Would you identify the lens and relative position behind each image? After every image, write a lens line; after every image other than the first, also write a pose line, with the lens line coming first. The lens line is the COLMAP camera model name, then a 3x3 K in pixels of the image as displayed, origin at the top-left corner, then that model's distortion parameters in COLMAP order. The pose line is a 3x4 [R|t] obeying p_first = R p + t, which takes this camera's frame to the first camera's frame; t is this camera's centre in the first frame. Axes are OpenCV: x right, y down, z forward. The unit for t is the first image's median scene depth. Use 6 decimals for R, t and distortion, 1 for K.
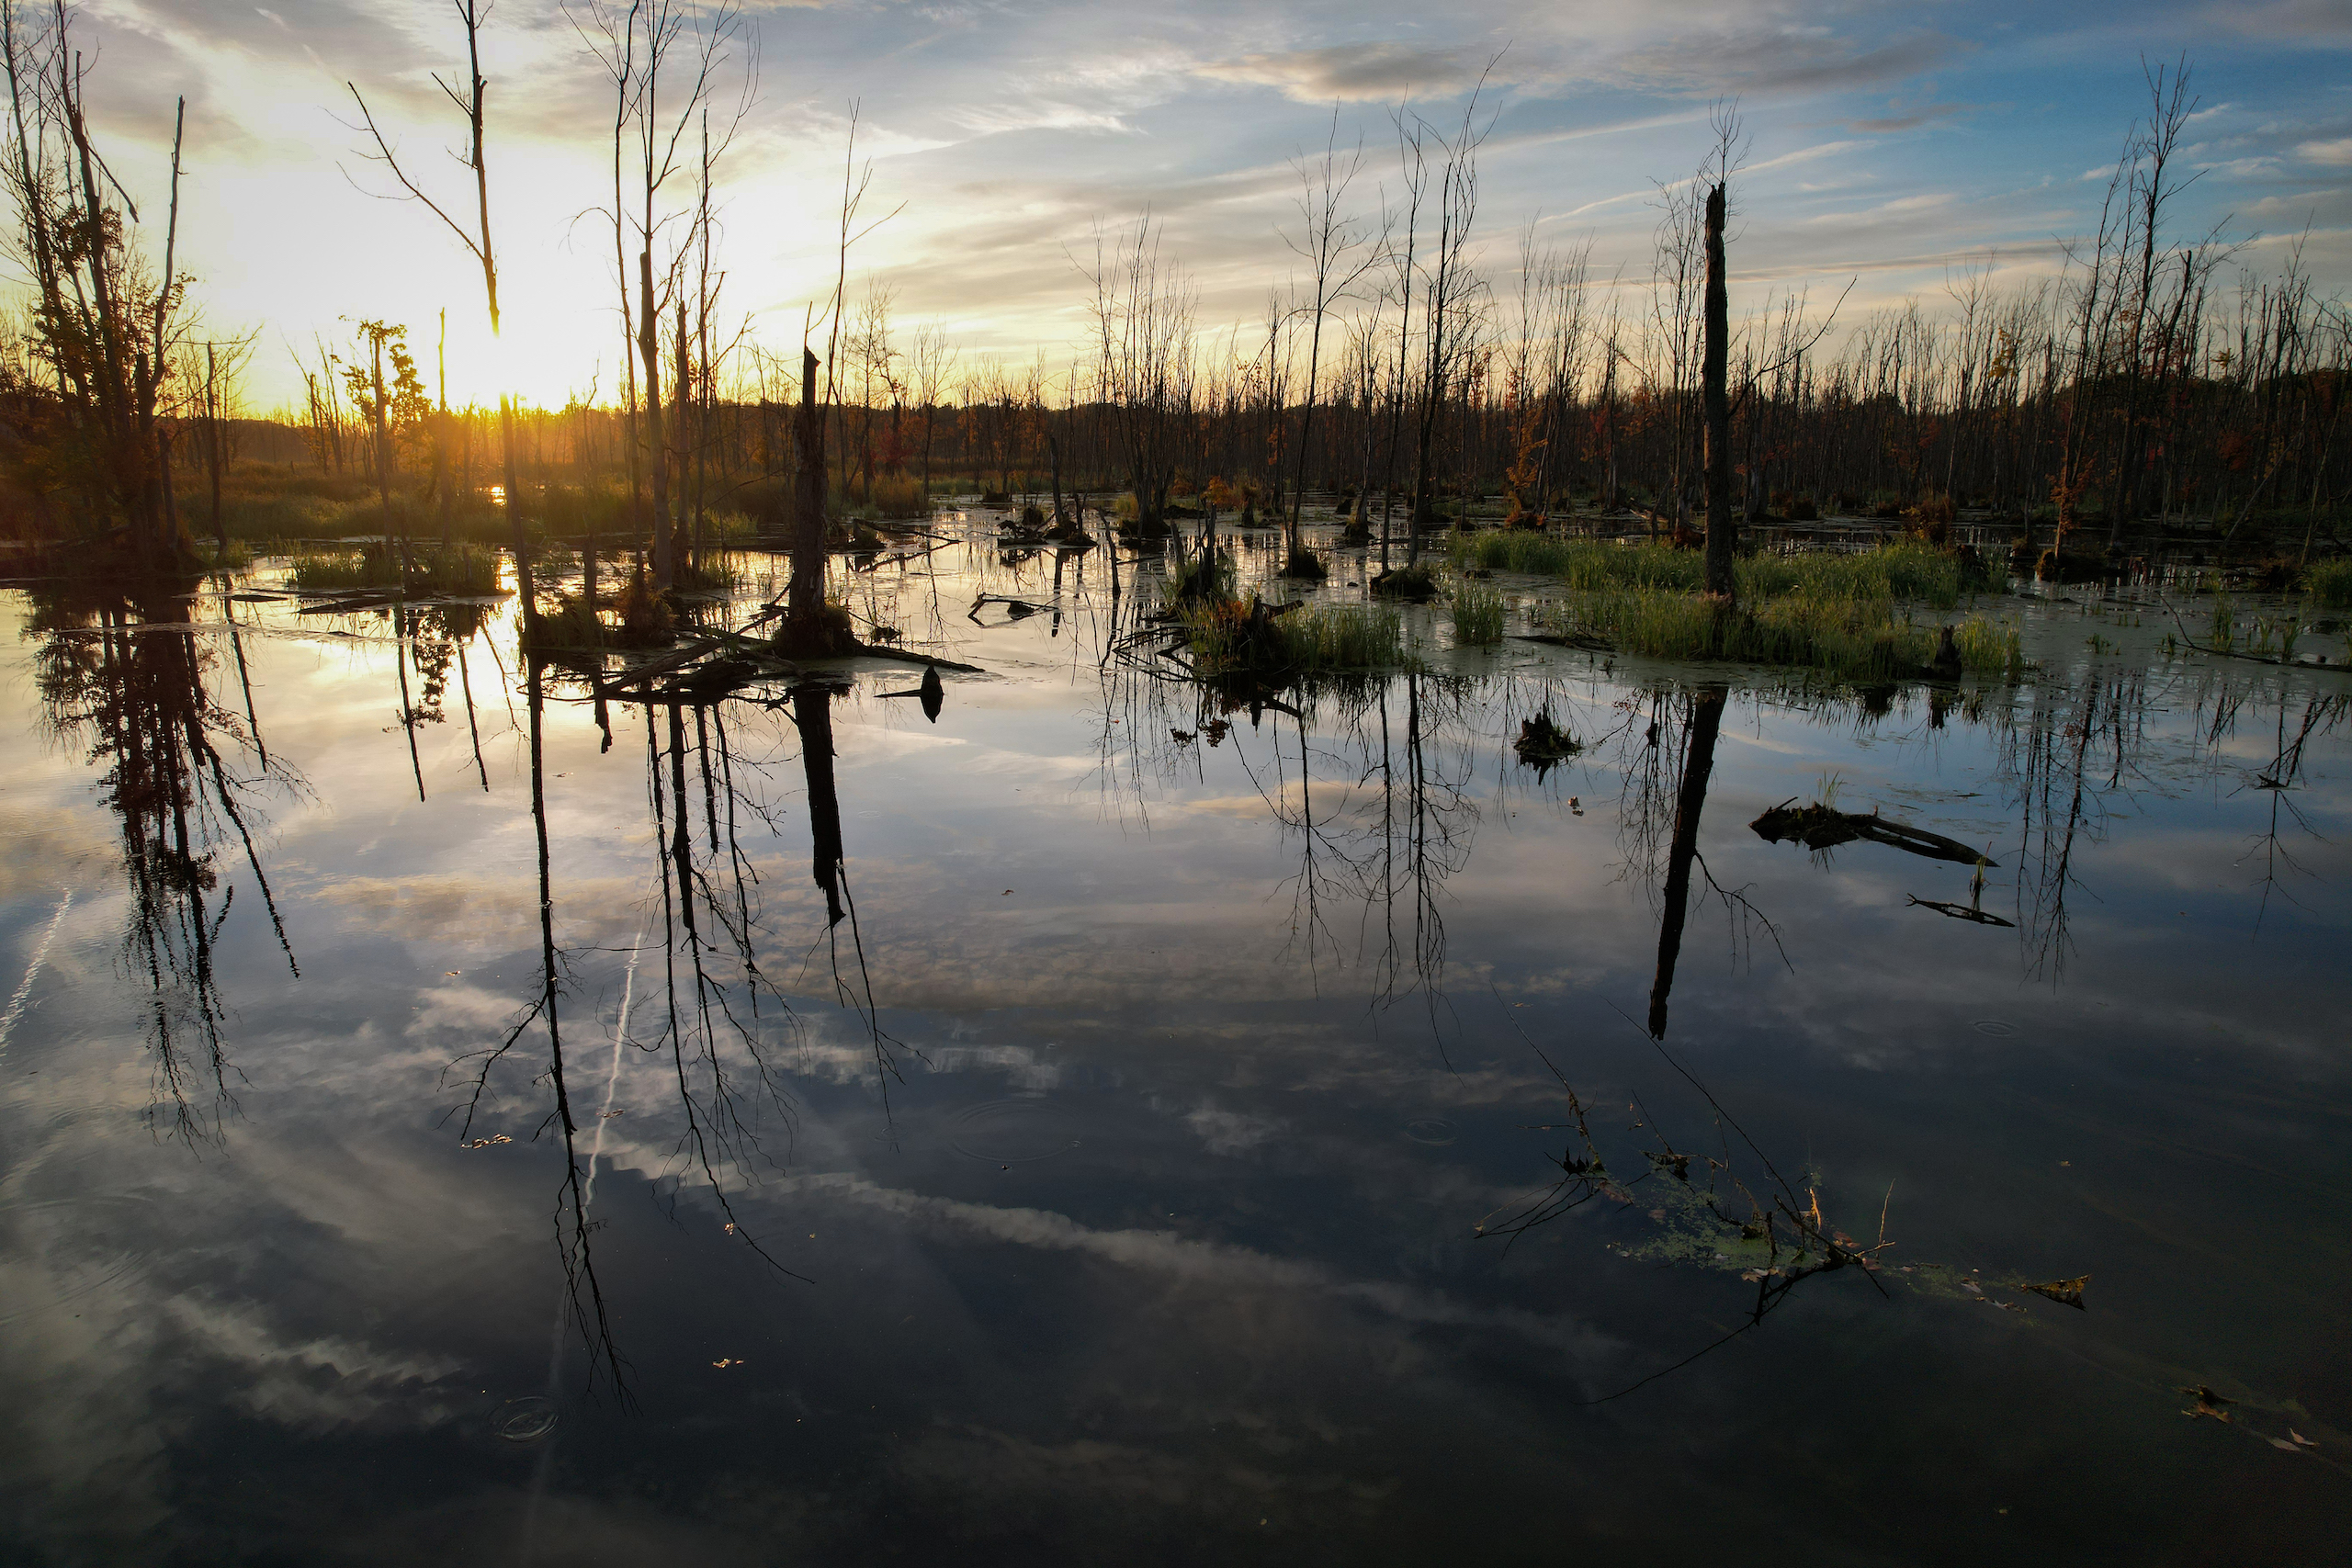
lens RADIAL K [[1499.5, 0, 1180.0], [0, 1499.5, 783.9], [0, 0, 1]] dist [-0.075539, 0.064731]
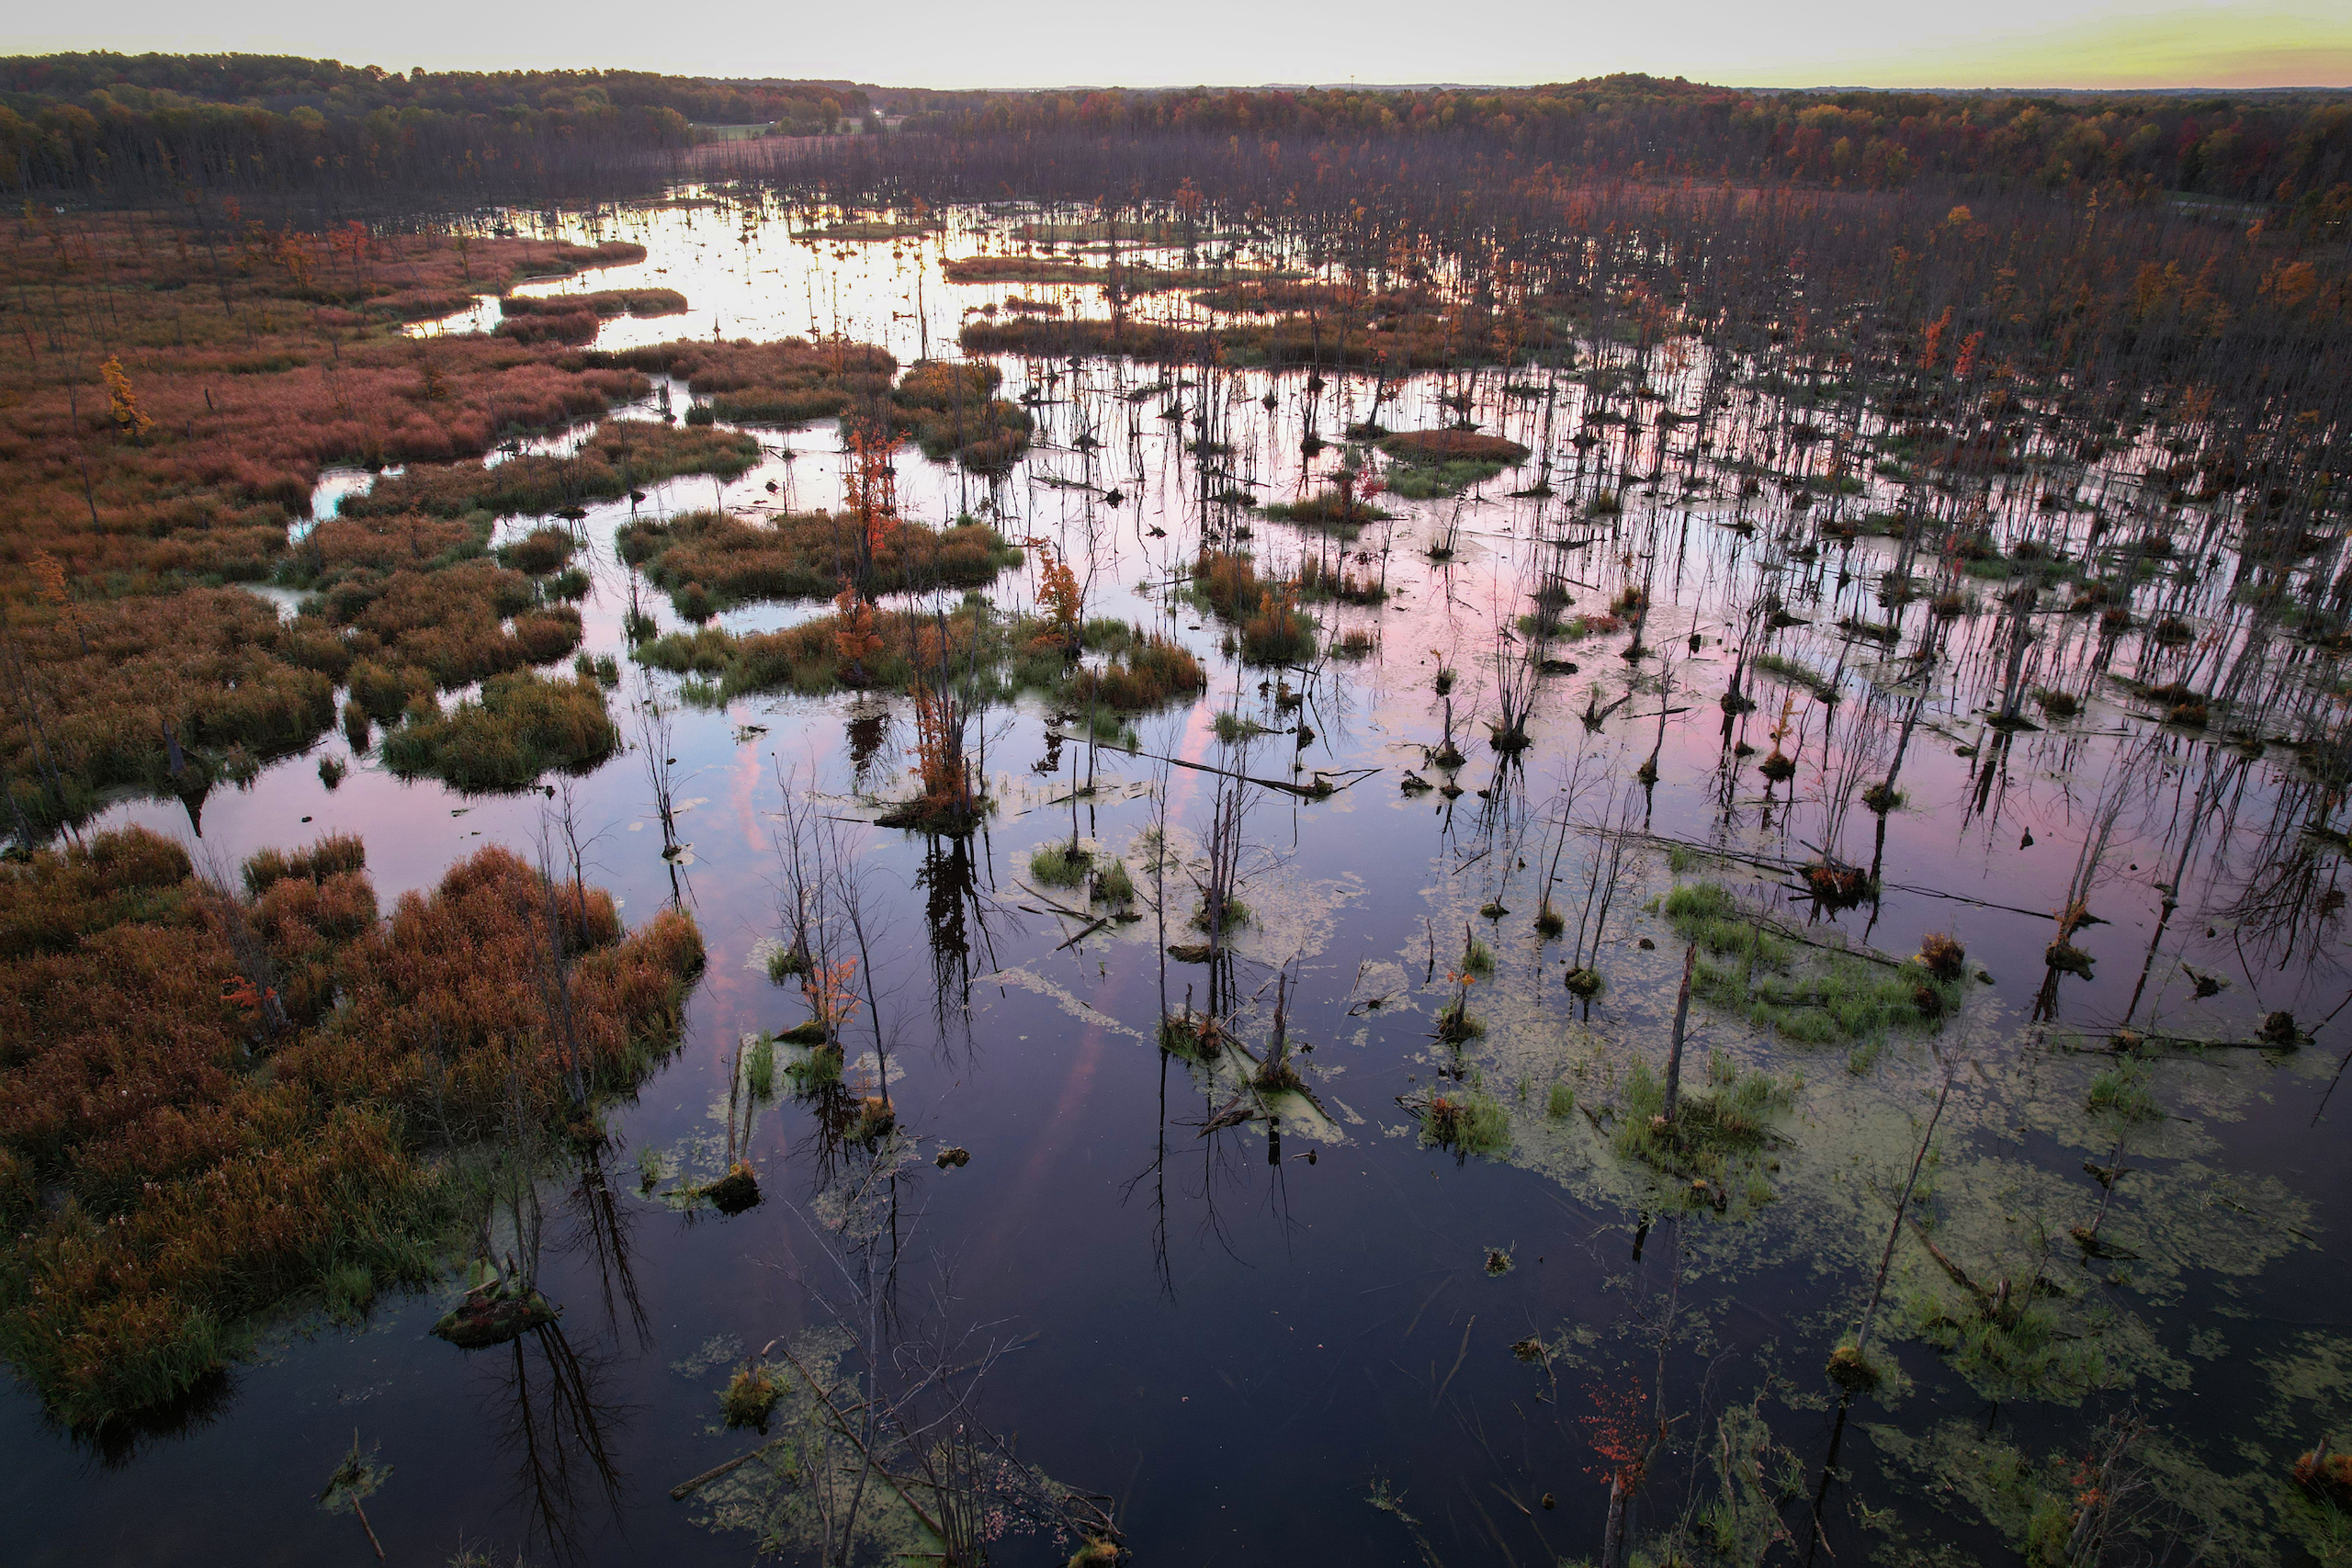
lens RADIAL K [[1499.5, 0, 1180.5], [0, 1499.5, 780.0], [0, 0, 1]] dist [-0.075539, 0.064731]
pose [[0.948039, 0.133639, -0.288725, 0.190398], [-0.068513, 0.971966, 0.224920, -0.832375], [0.310689, -0.193452, 0.930618, -0.944775]]
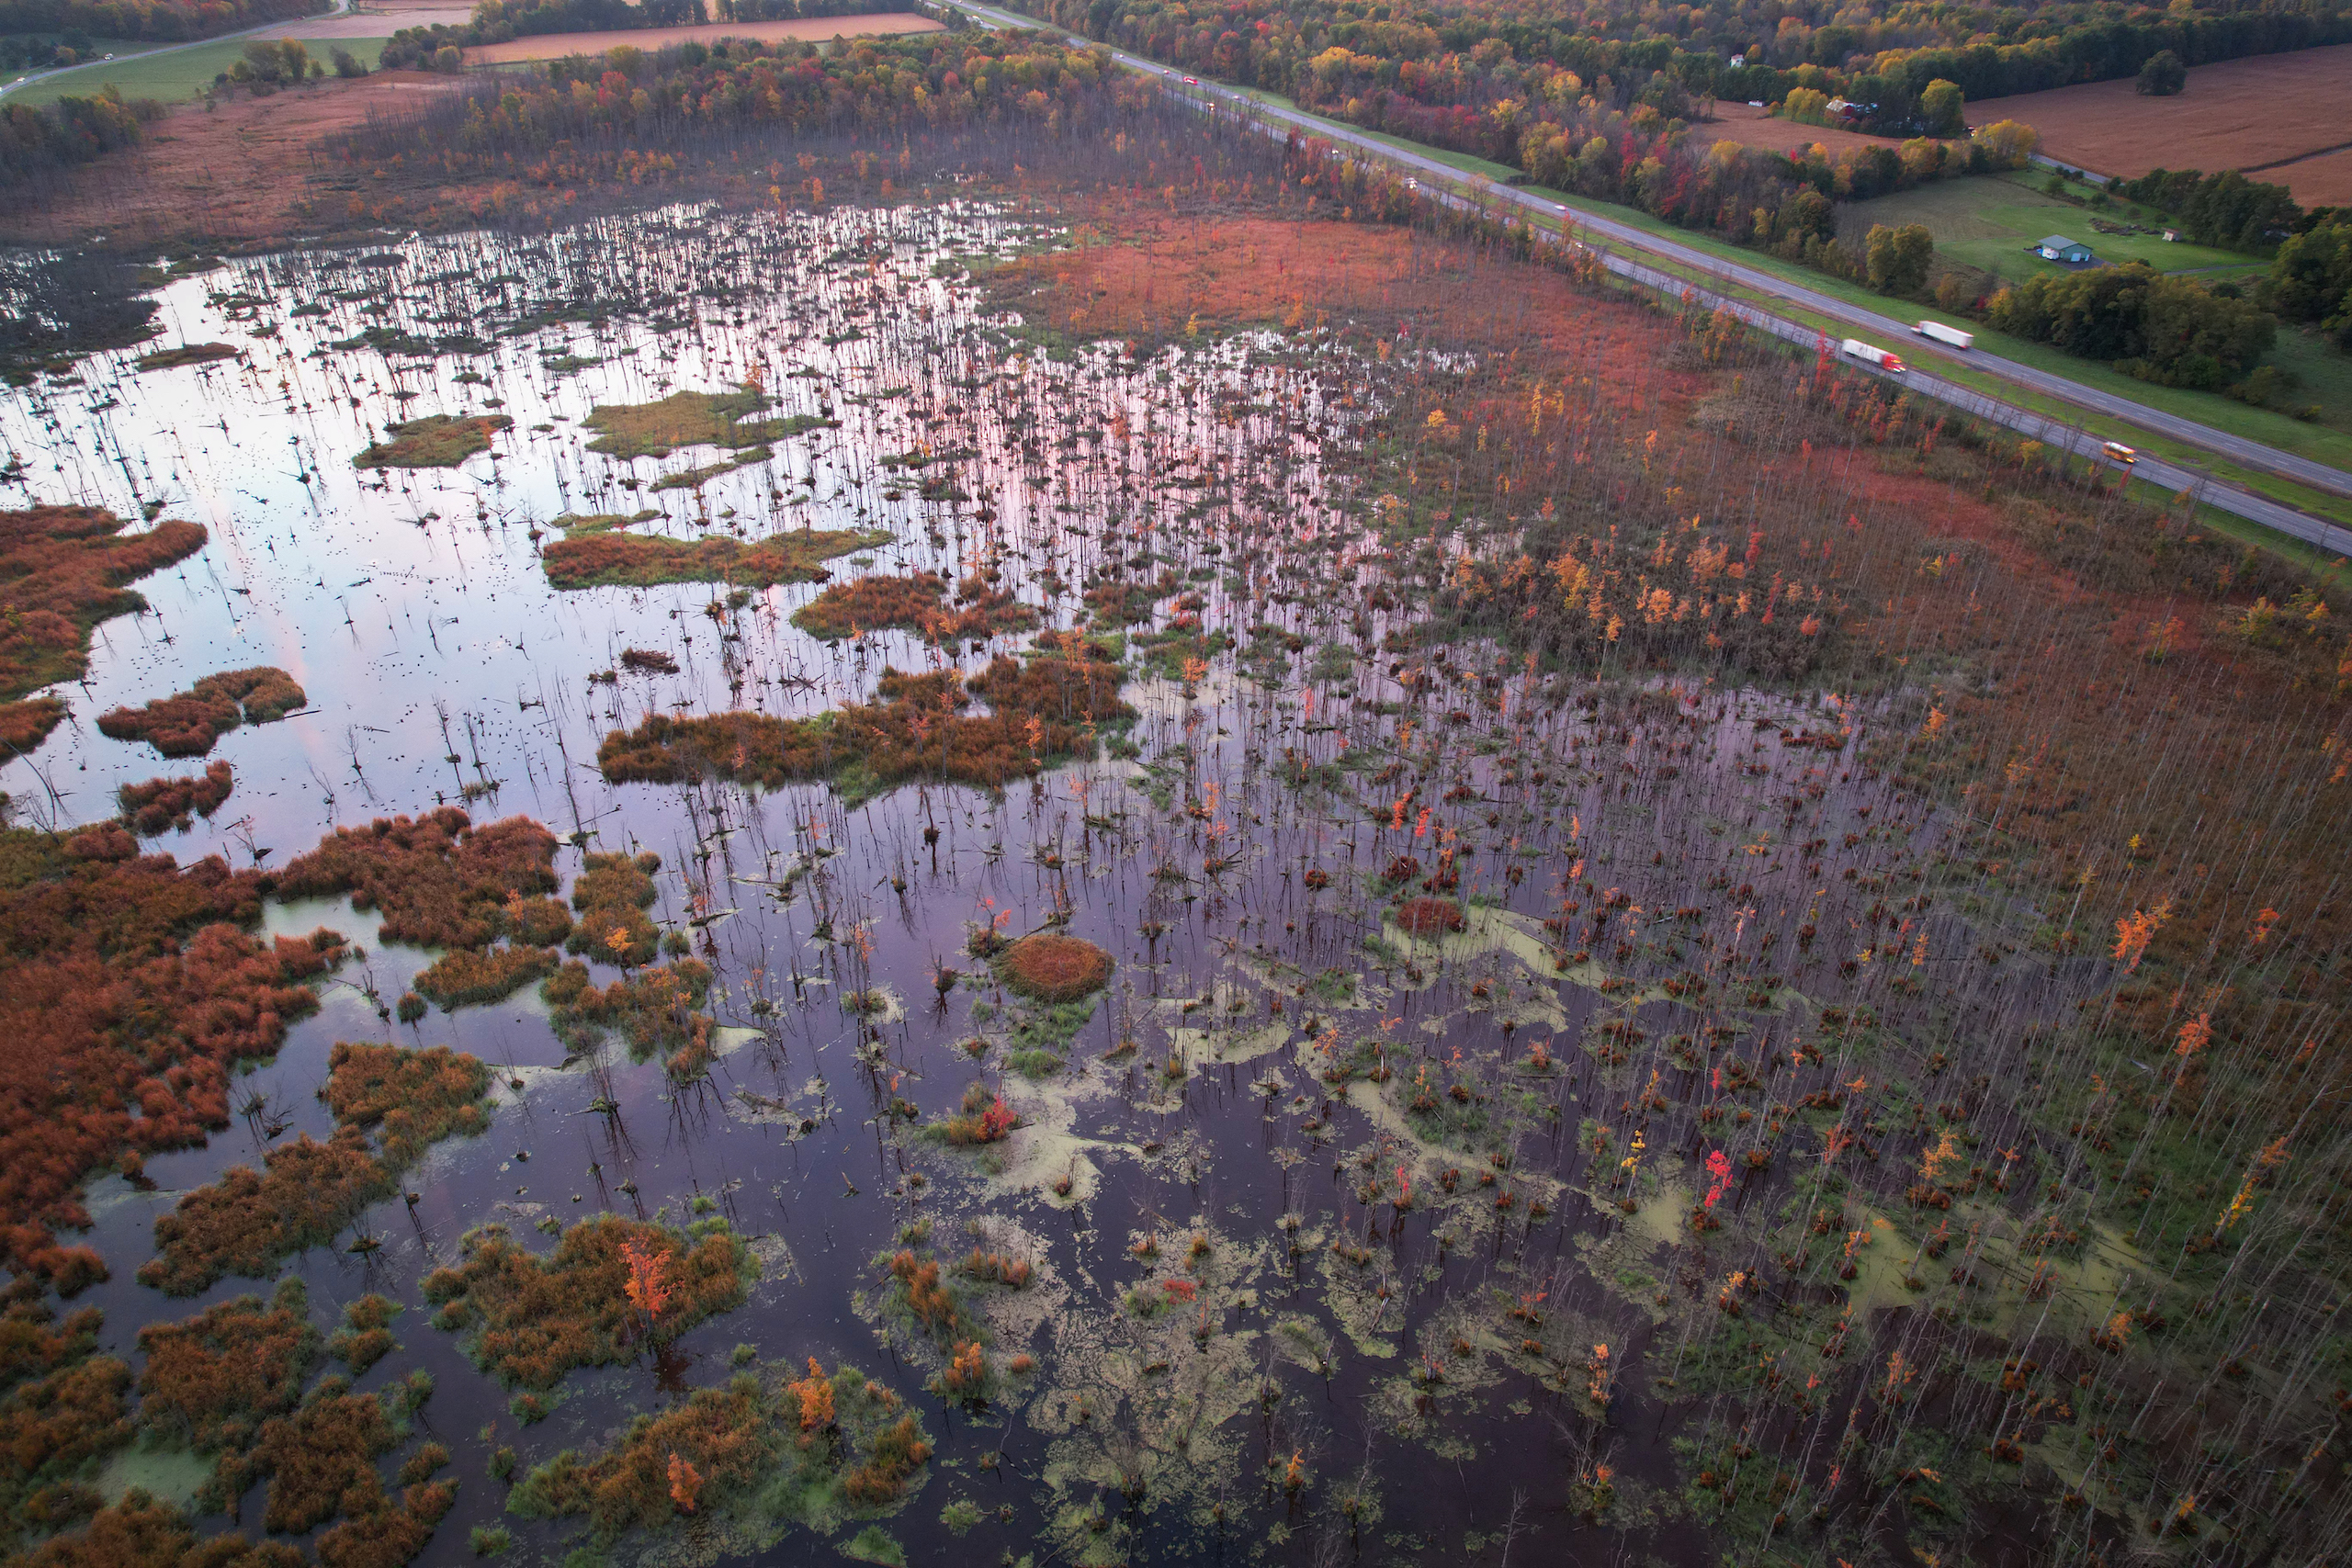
lens RADIAL K [[1499.5, 0, 1180.3], [0, 1499.5, 776.3], [0, 0, 1]] dist [-0.075539, 0.064731]
pose [[0.999245, 0.015299, -0.035707, 0.221464], [-0.002781, 0.945000, 0.327060, -3.769283], [0.038747, -0.326714, 0.944329, -1.599158]]
